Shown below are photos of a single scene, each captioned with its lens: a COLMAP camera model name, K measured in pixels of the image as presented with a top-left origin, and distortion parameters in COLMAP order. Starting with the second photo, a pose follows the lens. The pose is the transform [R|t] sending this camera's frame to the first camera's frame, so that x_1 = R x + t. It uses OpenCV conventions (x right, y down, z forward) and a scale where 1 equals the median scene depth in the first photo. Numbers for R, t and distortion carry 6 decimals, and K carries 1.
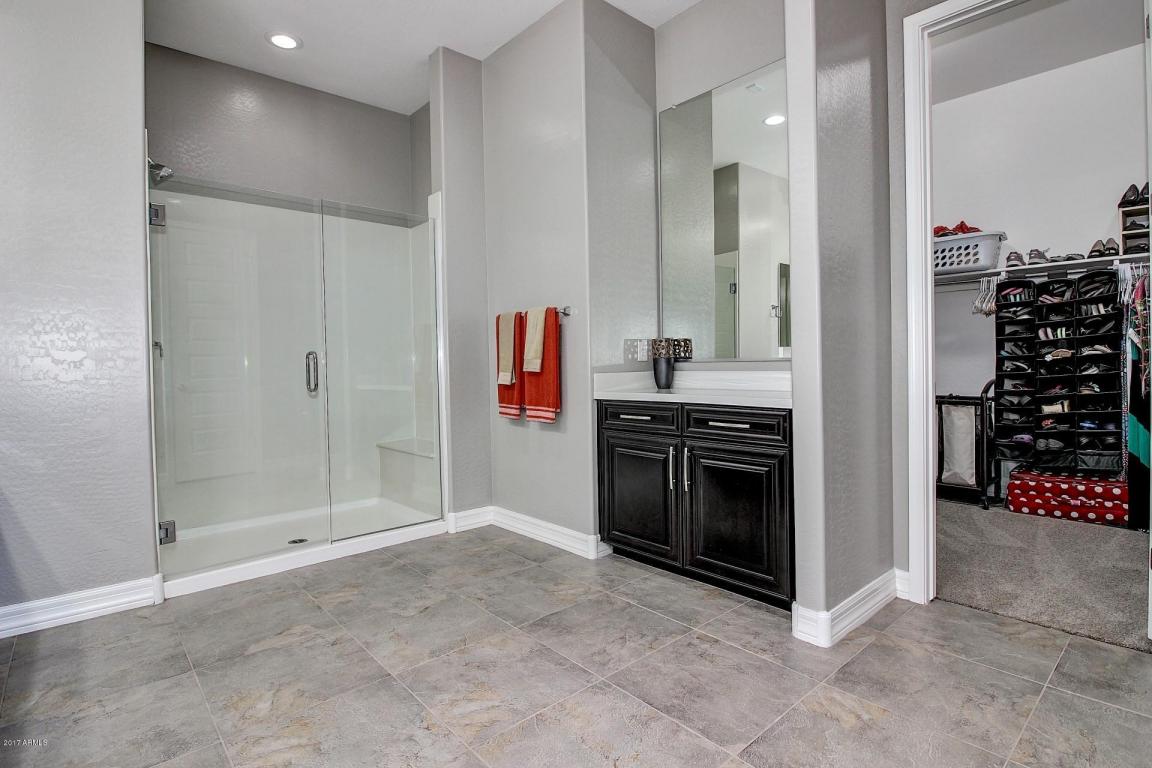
lens RADIAL K [[576.2, 0, 572.2], [0, 576.2, 376.0], [0, 0, 1]] dist [0.002016, -0.008362]
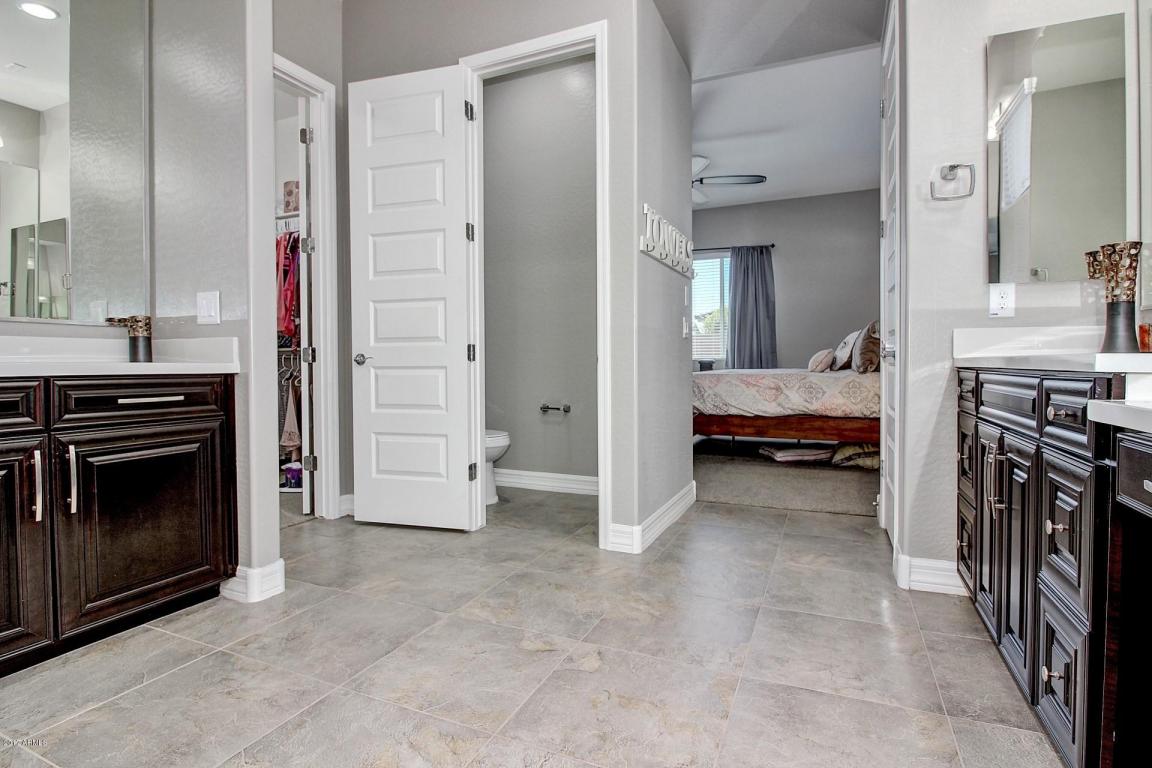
lens RADIAL K [[576.2, 0, 585.0], [0, 576.2, 375.8], [0, 0, 1]] dist [0.002016, -0.008362]
pose [[-0.440699, 0.009159, 0.897608, -0.626679], [0.040225, 0.999145, 0.009554, 0.063783], [-0.896753, 0.040317, -0.440691, 0.760352]]
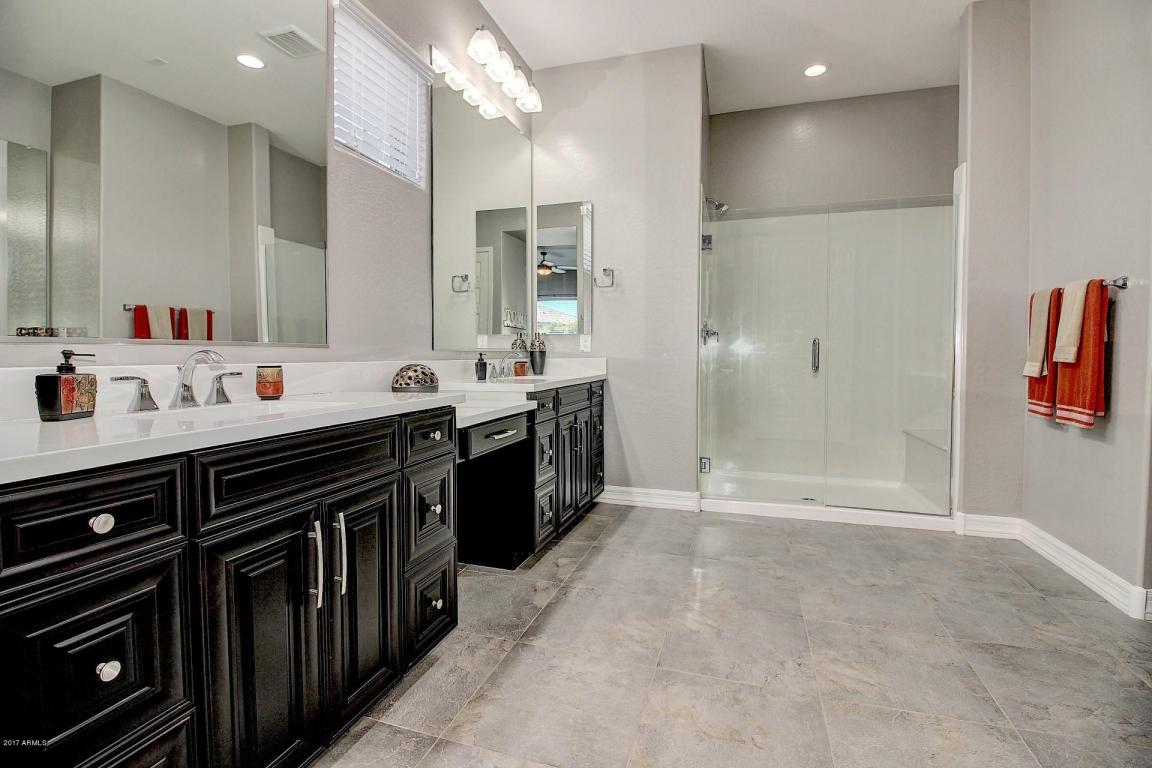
lens RADIAL K [[530.2, 0, 572.2], [0, 530.2, 380.8], [0, 0, 1]] dist [-0.009593, -0.003437]
pose [[0.512054, 0.064681, -0.856515, 0.249641], [-0.033548, 0.997906, 0.055302, 0.000935], [0.858298, 0.000417, 0.513151, 0.043655]]
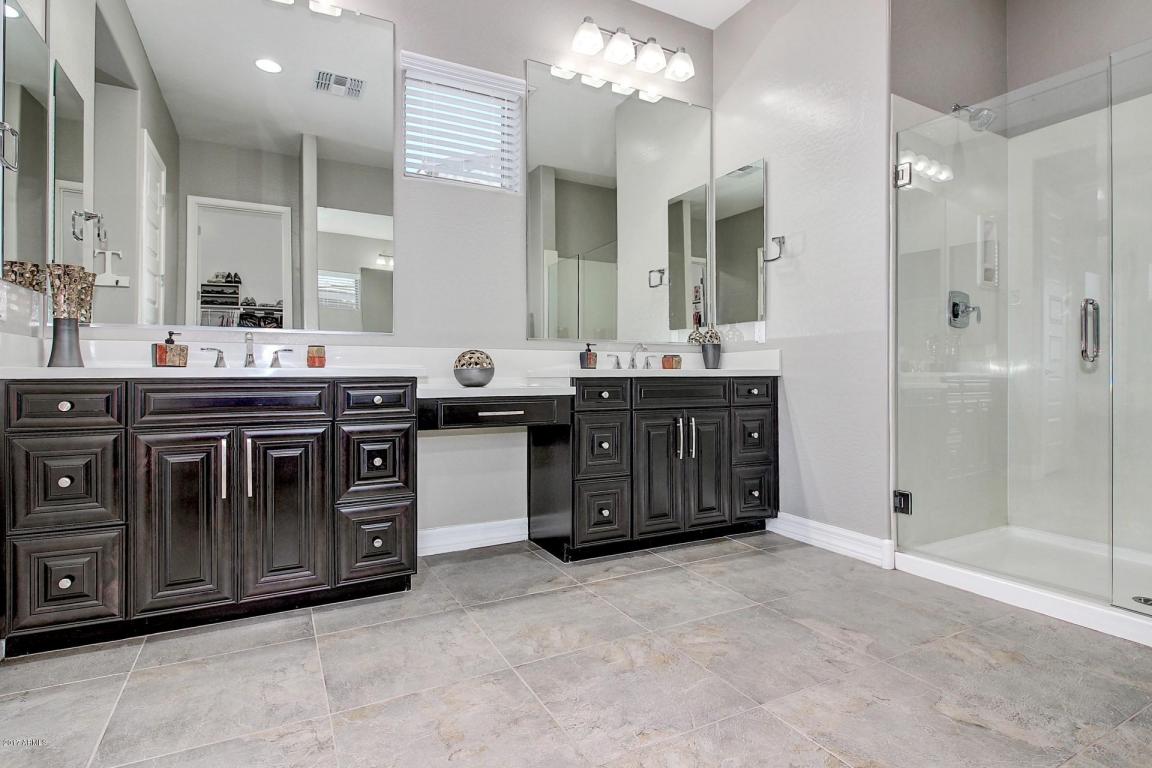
lens RADIAL K [[576.2, 0, 571.5], [0, 576.2, 378.1], [0, 0, 1]] dist [0.002016, -0.008362]
pose [[-0.226736, 0.028189, -0.973548, 0.373864], [-0.020235, 0.999229, 0.033645, 0.043287], [0.973746, 0.027328, -0.225990, 0.698931]]
